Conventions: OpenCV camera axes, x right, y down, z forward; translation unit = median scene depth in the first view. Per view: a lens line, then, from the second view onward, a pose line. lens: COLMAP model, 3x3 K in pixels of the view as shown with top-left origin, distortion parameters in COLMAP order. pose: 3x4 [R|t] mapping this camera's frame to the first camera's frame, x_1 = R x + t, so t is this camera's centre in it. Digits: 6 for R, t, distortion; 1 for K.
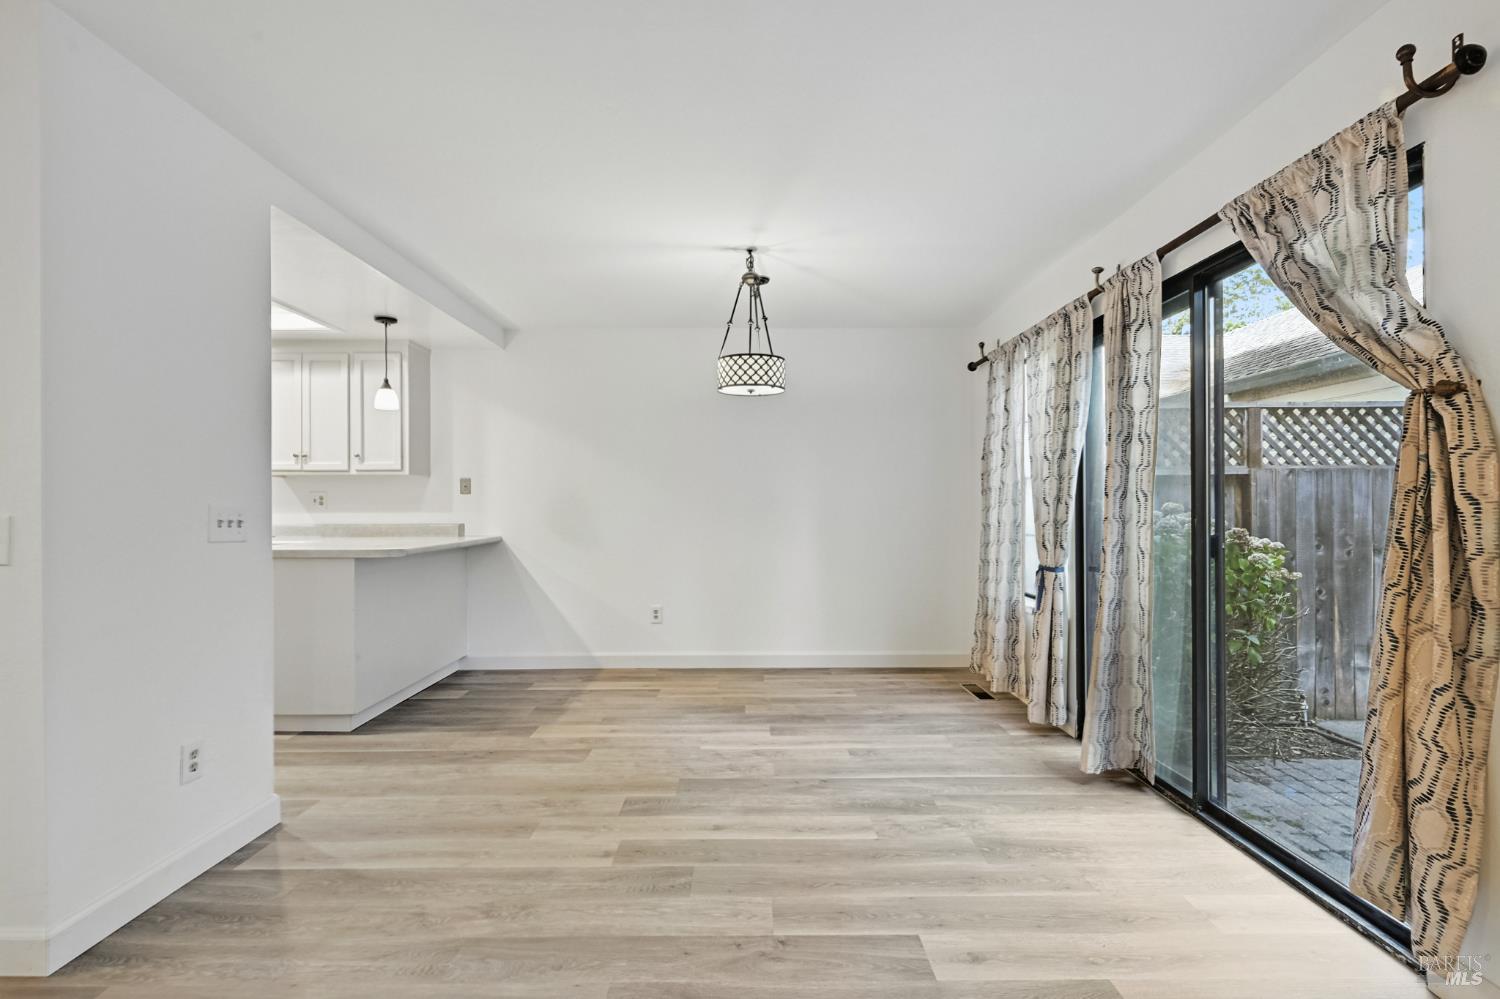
lens RADIAL K [[691.3, 0, 750.0], [0, 691.3, 499.5], [0, 0, 1]] dist [0.001855, -0.000094]
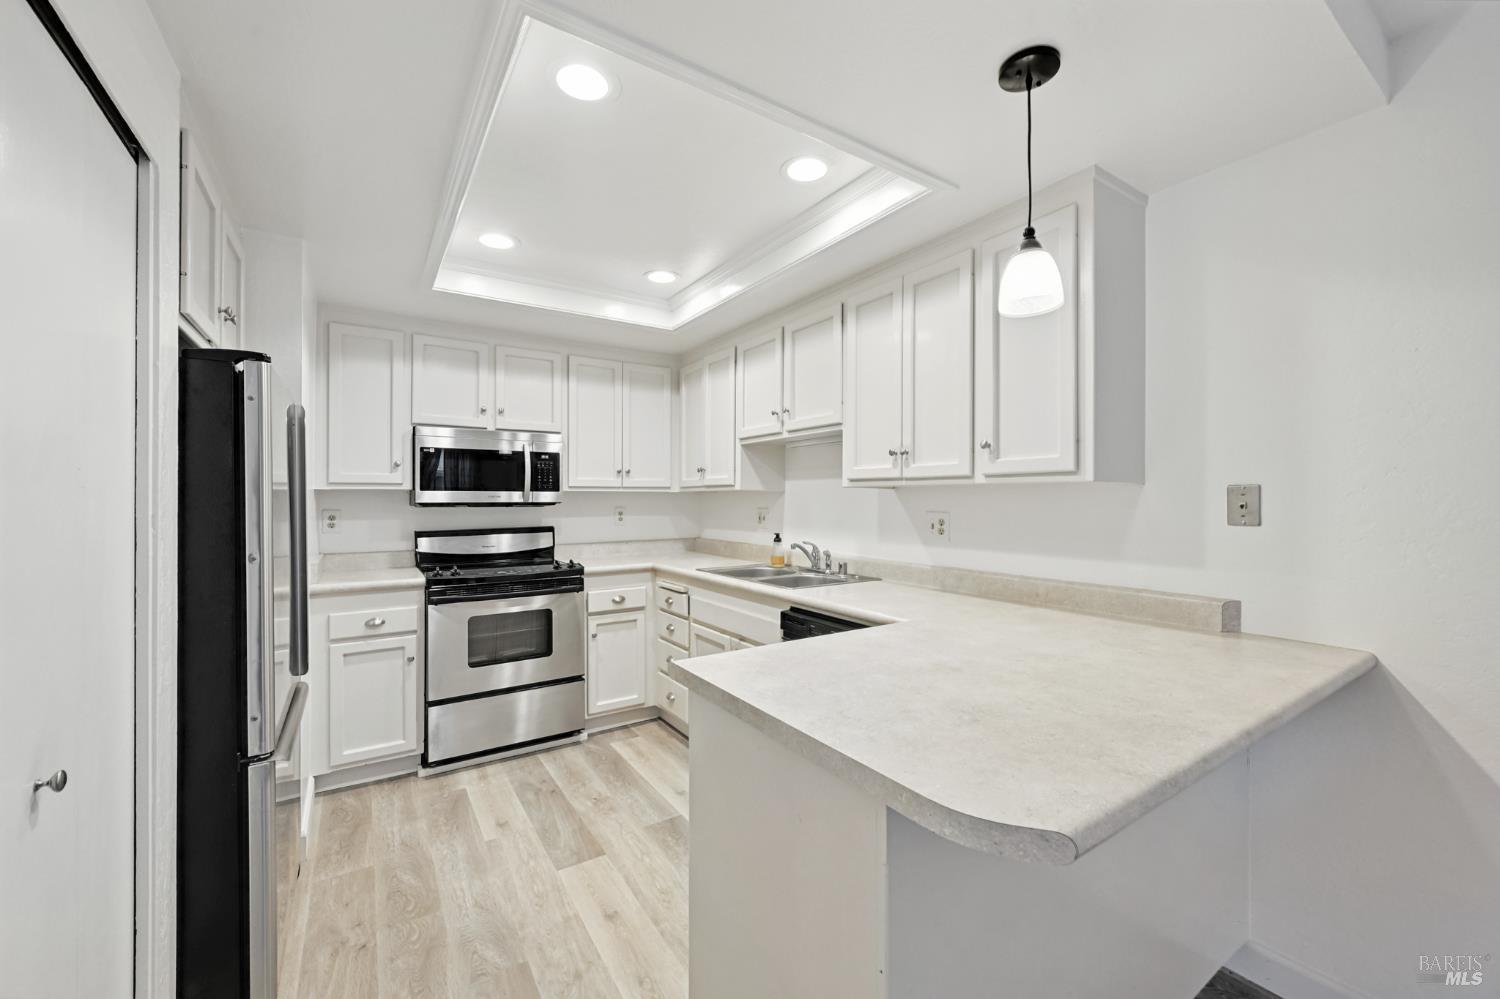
lens RADIAL K [[589.7, 0, 750.0], [0, 589.7, 499.5], [0, 0, 1]] dist [0.000244, -0.000018]
pose [[0.550399, 0.004335, -0.834890, -0.305051], [0.007677, 0.999918, 0.010253, -0.030073], [0.834866, -0.012052, 0.550321, 0.619956]]
